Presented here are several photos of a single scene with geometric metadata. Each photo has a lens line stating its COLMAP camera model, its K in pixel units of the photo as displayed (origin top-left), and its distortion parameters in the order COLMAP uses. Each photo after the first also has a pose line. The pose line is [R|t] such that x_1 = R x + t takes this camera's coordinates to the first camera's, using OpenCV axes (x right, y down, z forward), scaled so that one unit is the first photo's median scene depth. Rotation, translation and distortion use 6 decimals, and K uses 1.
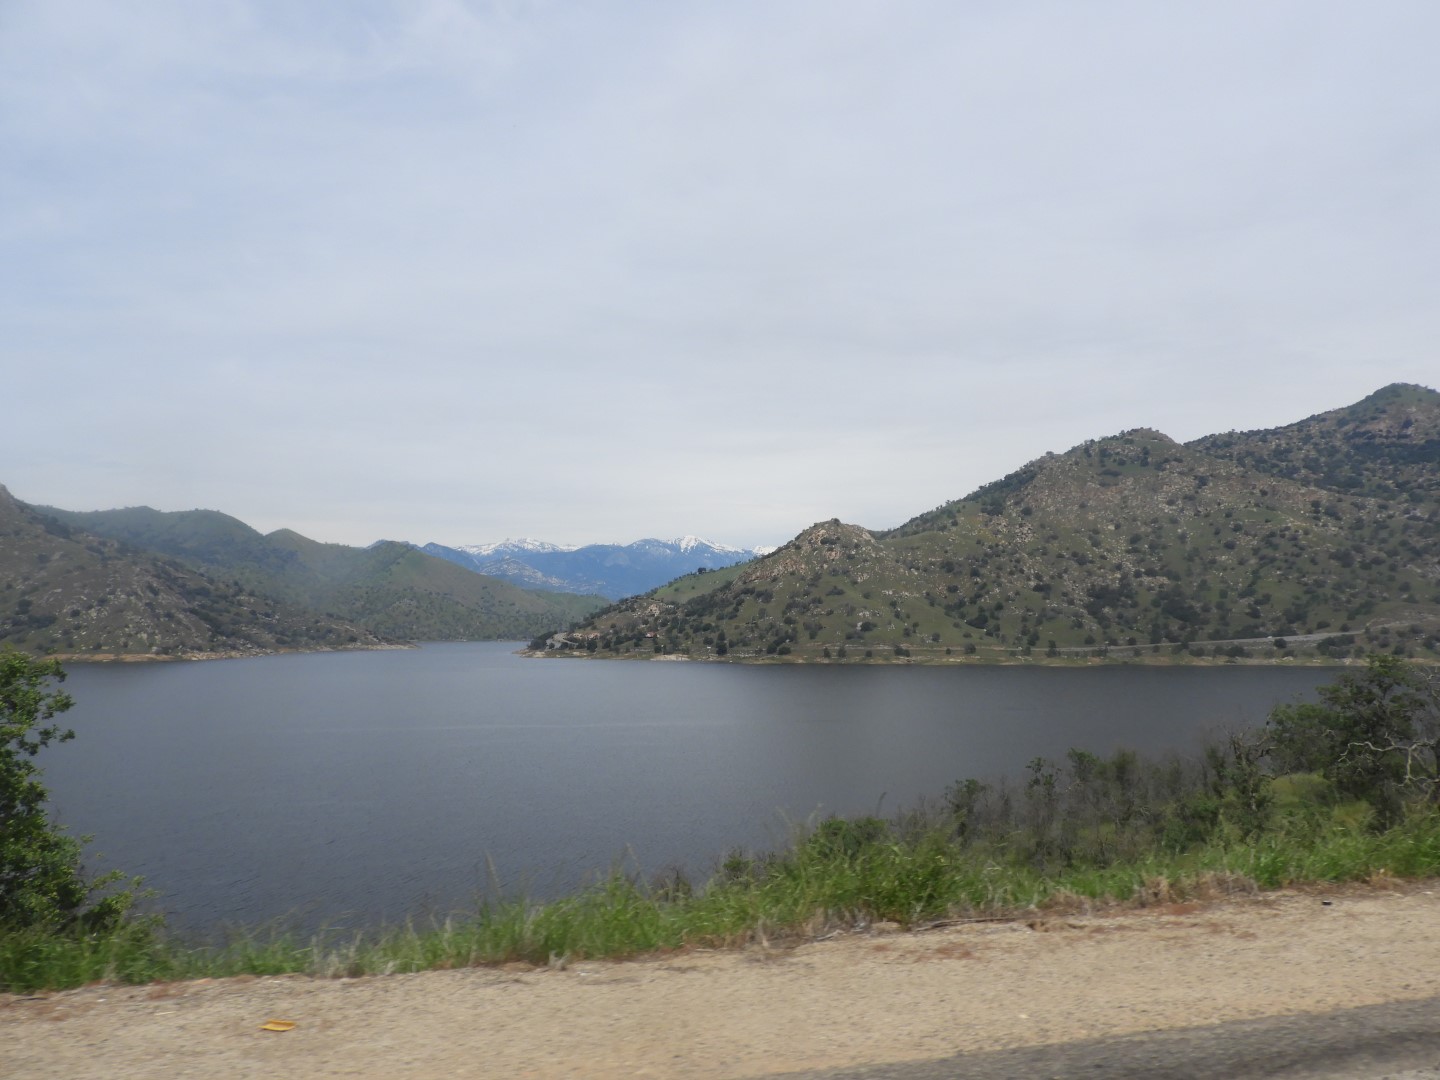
lens RADIAL K [[1020.2, 0, 722.5], [0, 1020.2, 551.0], [0, 0, 1]] dist [0.006859, -0.008302]
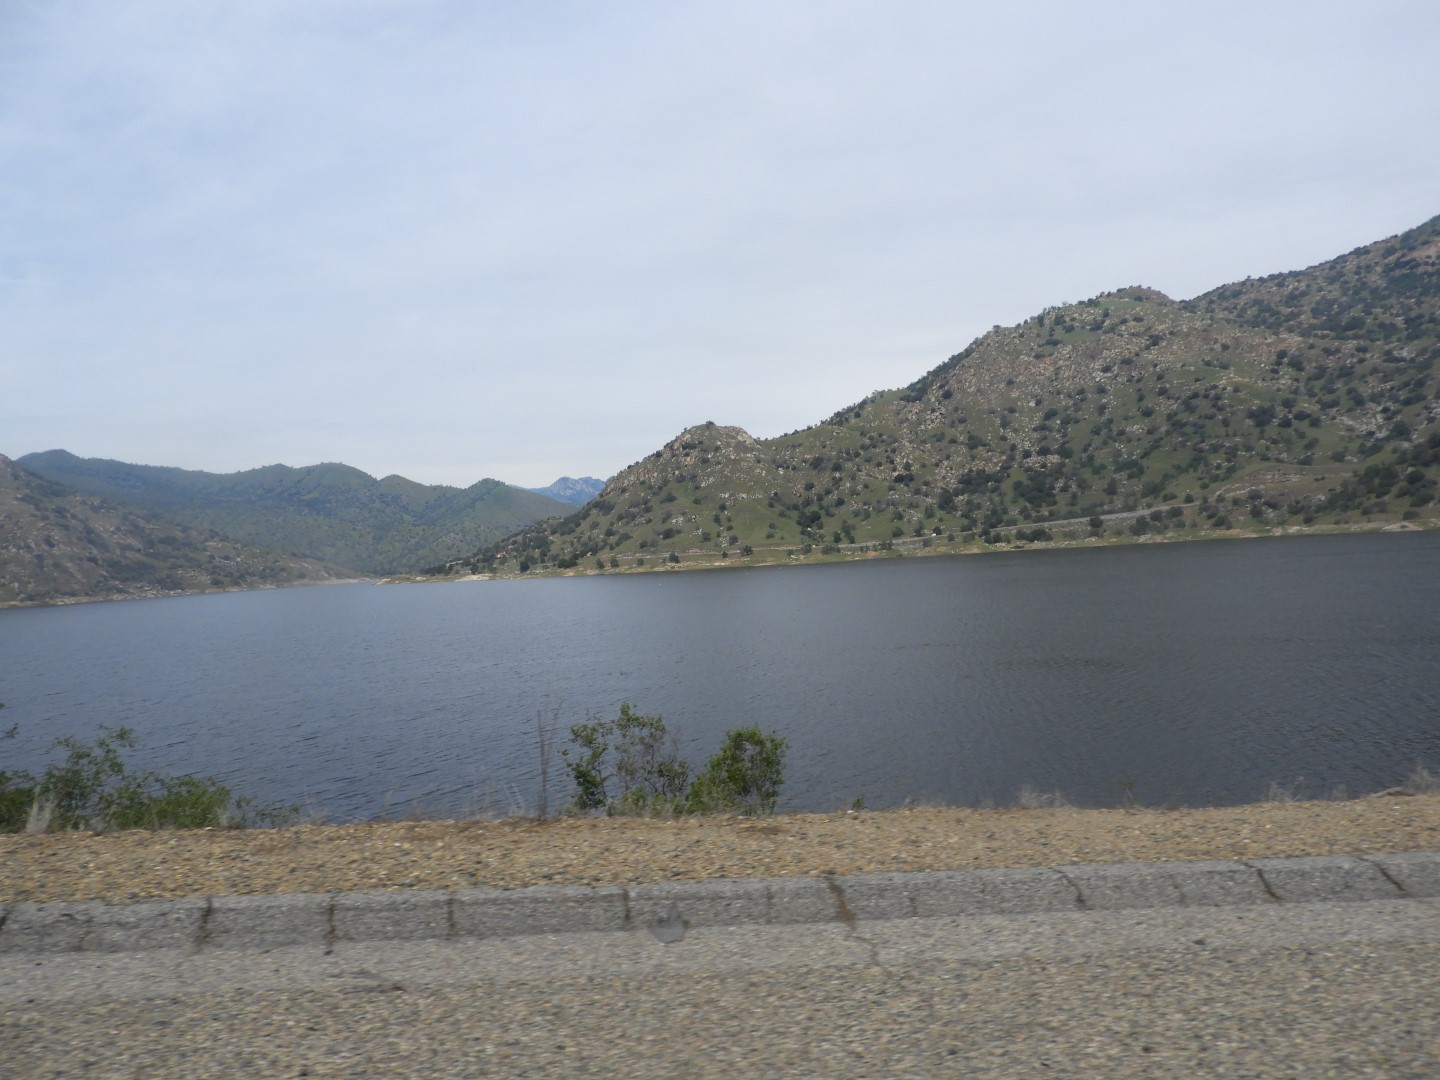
lens RADIAL K [[1020.2, 0, 722.3], [0, 1020.2, 544.7], [0, 0, 1]] dist [0.006859, -0.008302]
pose [[0.975990, -0.062559, -0.208636, 0.312773], [0.077628, 0.994872, 0.064829, 0.021693], [0.203511, -0.079469, 0.975842, 0.068866]]
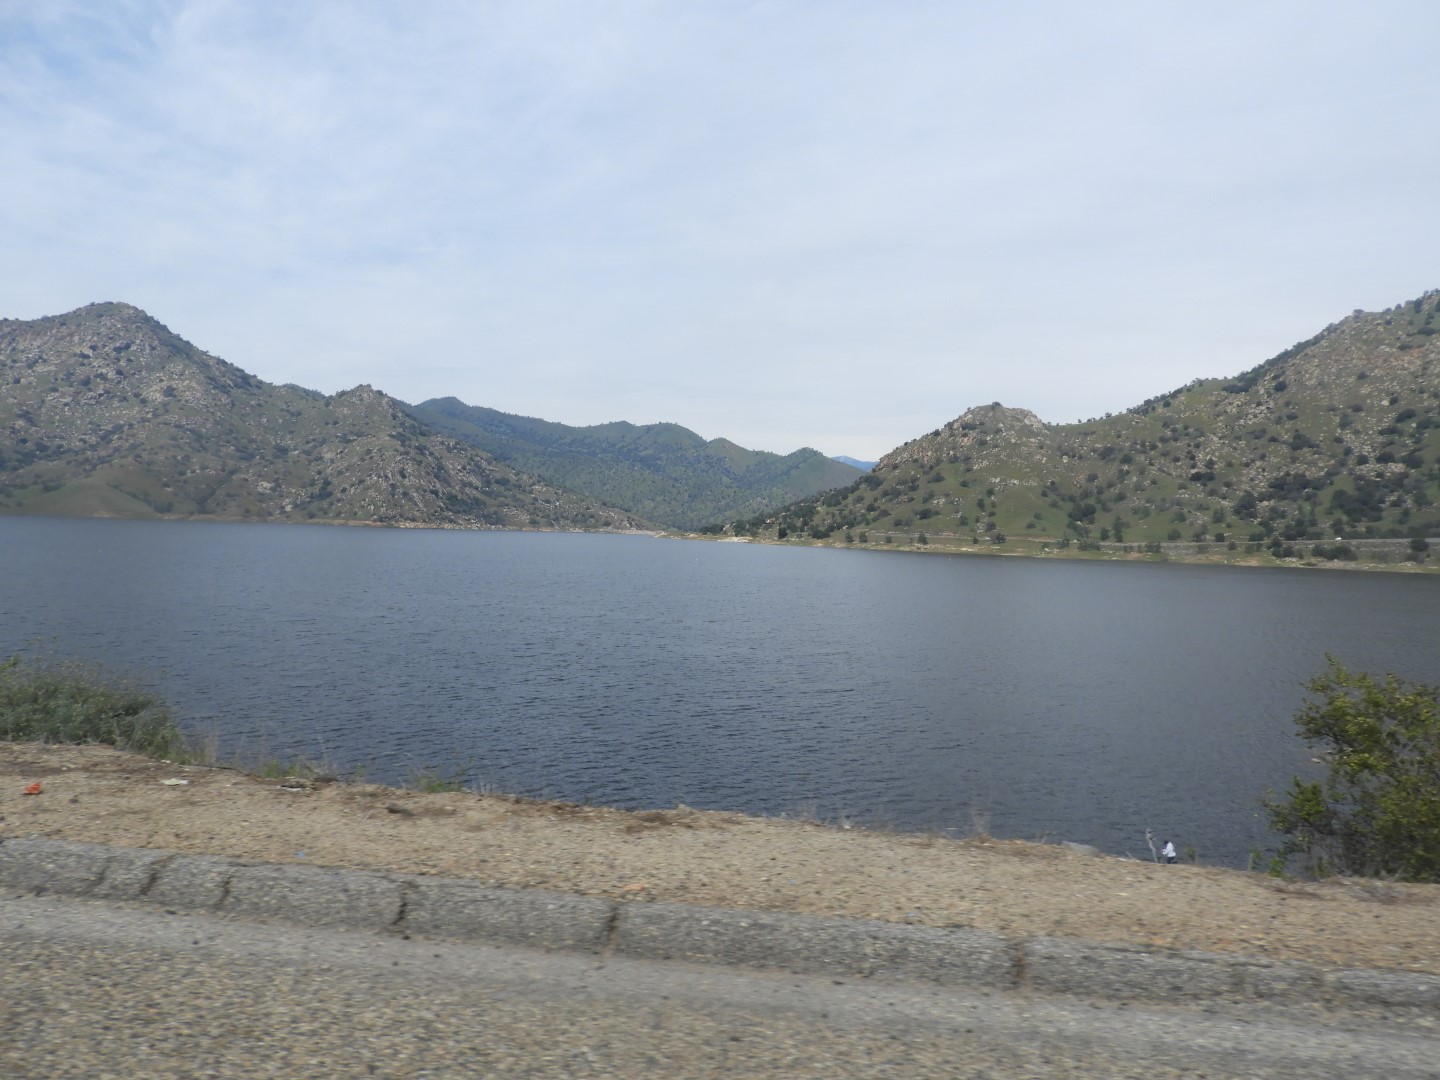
lens RADIAL K [[1020.2, 0, 720.0], [0, 1020.2, 541.8], [0, 0, 1]] dist [0.006859, -0.008302]
pose [[0.859997, 0.035559, -0.509059, 0.366298], [0.002280, 0.997292, 0.073514, 0.024898], [0.510295, -0.064383, 0.857586, 0.087768]]
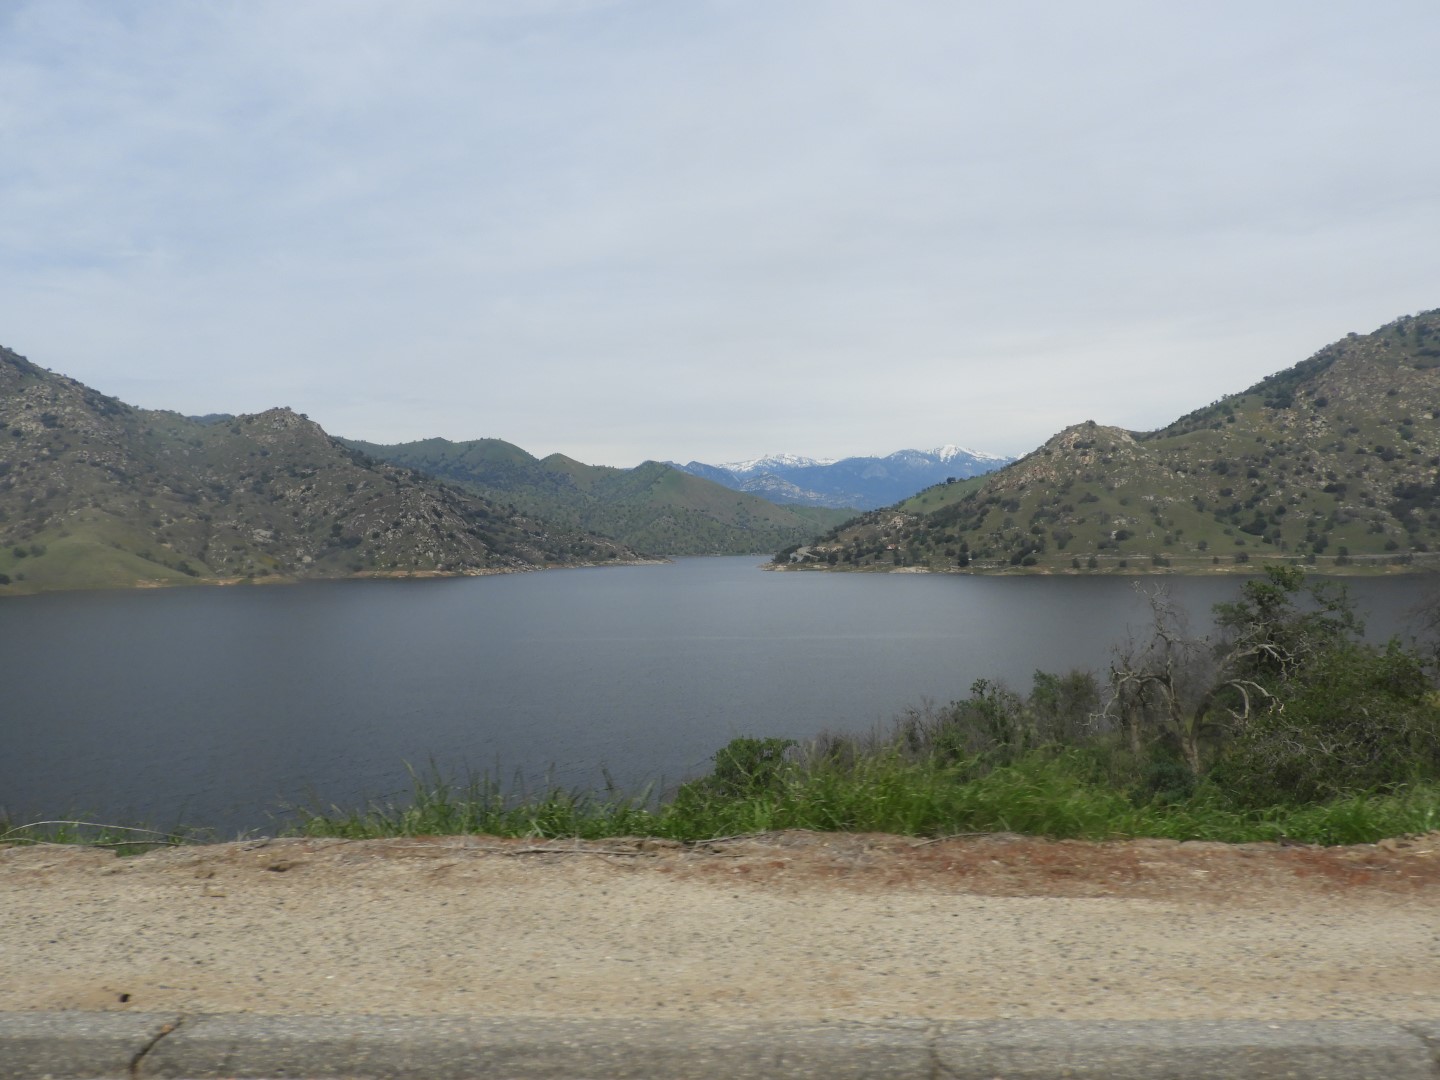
lens RADIAL K [[1020.2, 0, 721.6], [0, 1020.2, 544.8], [0, 0, 1]] dist [0.006859, -0.008302]
pose [[0.967744, -0.014696, -0.251508, 0.017085], [0.034480, 0.996629, 0.074437, 0.000423], [0.249567, -0.080707, 0.964989, 0.002835]]
